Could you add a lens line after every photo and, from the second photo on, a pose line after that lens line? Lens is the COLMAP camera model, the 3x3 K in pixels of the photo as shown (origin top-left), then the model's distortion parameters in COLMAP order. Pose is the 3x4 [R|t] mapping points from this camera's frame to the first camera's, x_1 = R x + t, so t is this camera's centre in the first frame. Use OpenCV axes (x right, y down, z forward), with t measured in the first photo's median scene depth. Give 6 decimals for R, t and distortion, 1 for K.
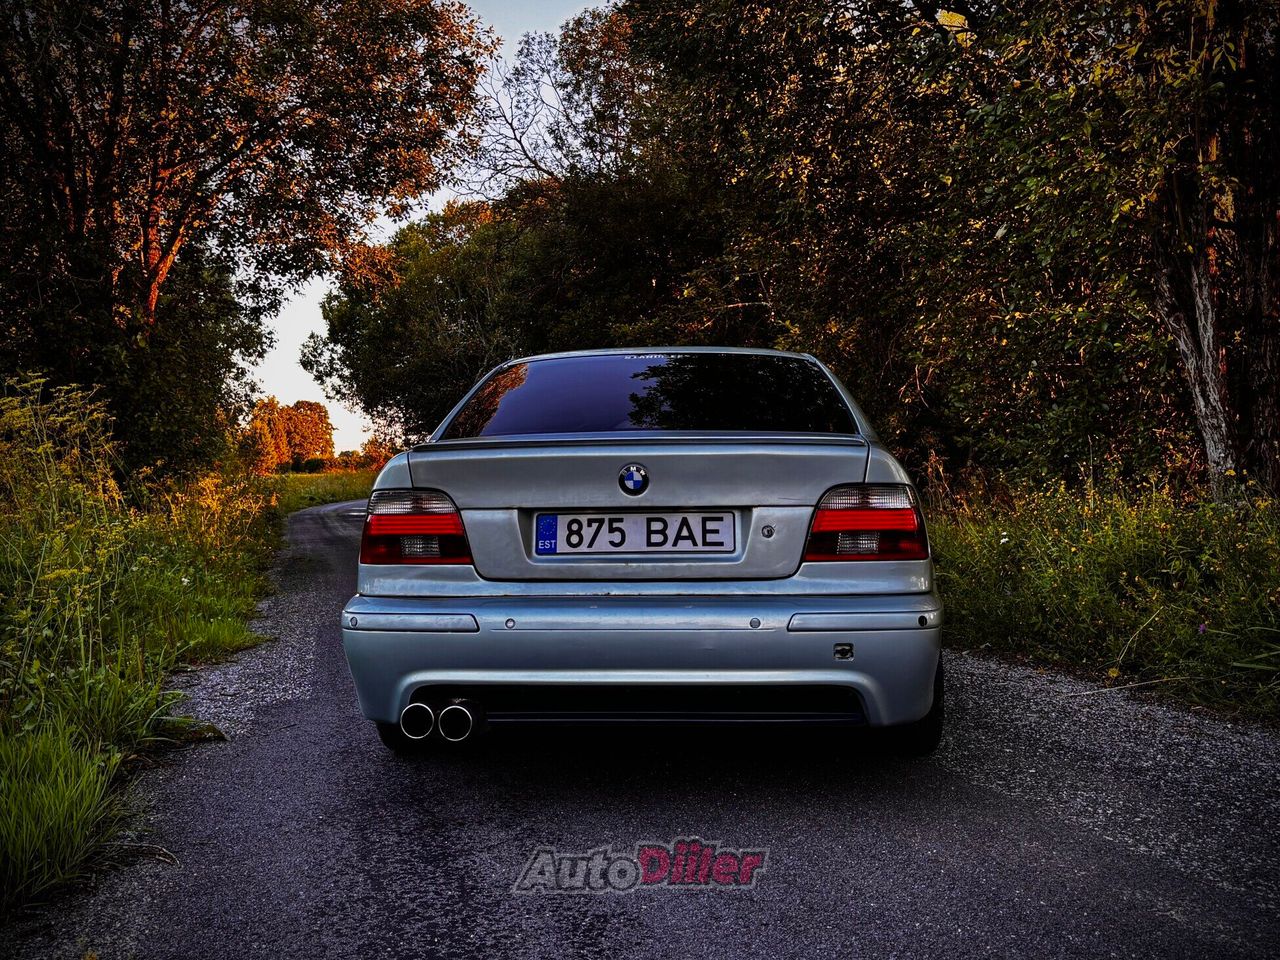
lens RADIAL K [[1299.6, 0, 619.0], [0, 1299.6, 480.1], [0, 0, 1]] dist [0.013893, -0.000641]
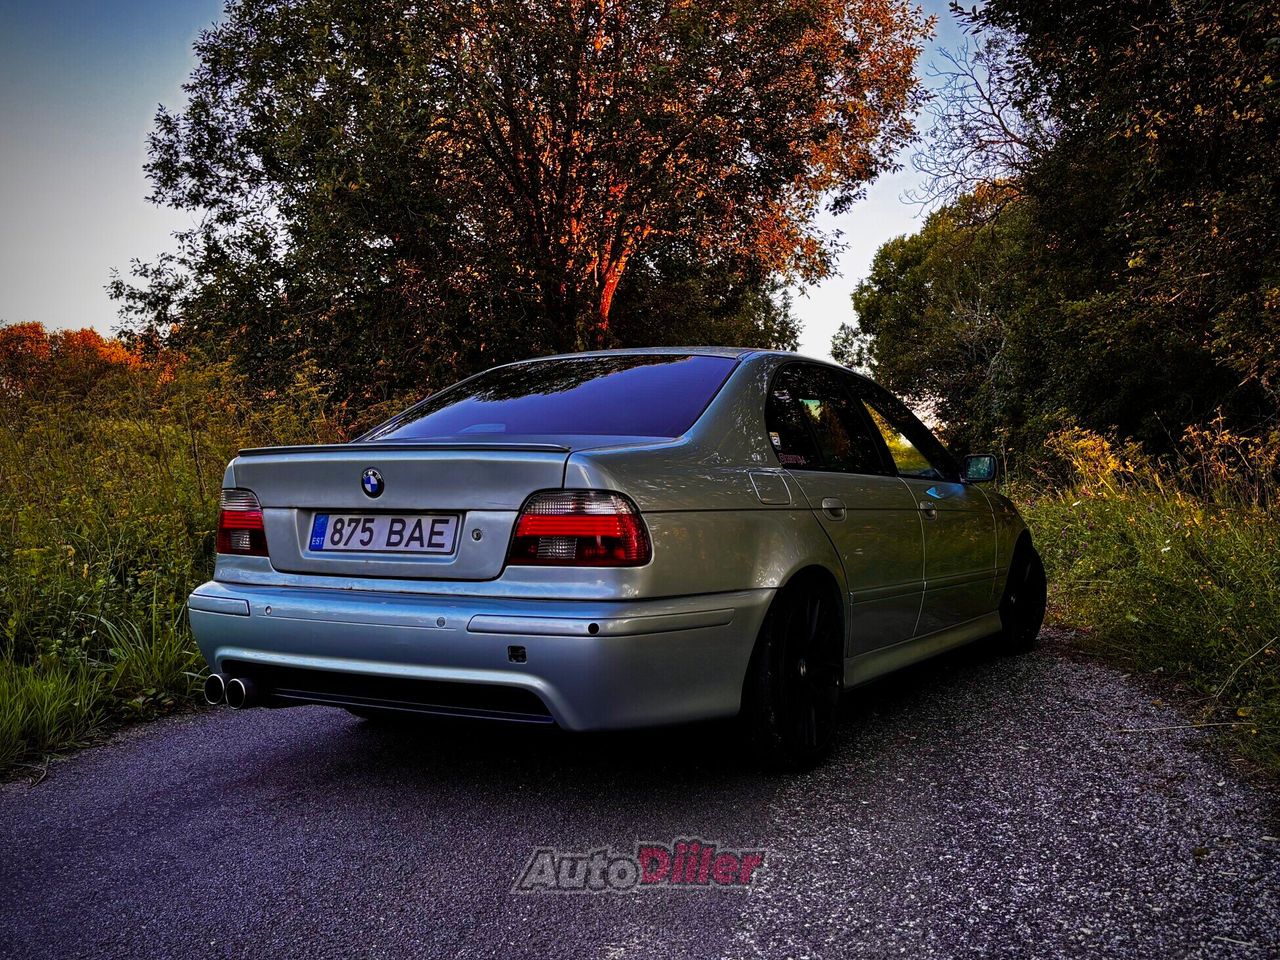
lens RADIAL K [[1299.6, 0, 619.0], [0, 1299.6, 480.1], [0, 0, 1]] dist [0.013893, -0.000641]
pose [[0.891469, 0.007818, -0.453014, 0.677412], [-0.003291, 0.999936, 0.010781, -0.015441], [0.453070, -0.008120, 0.891438, 0.126966]]
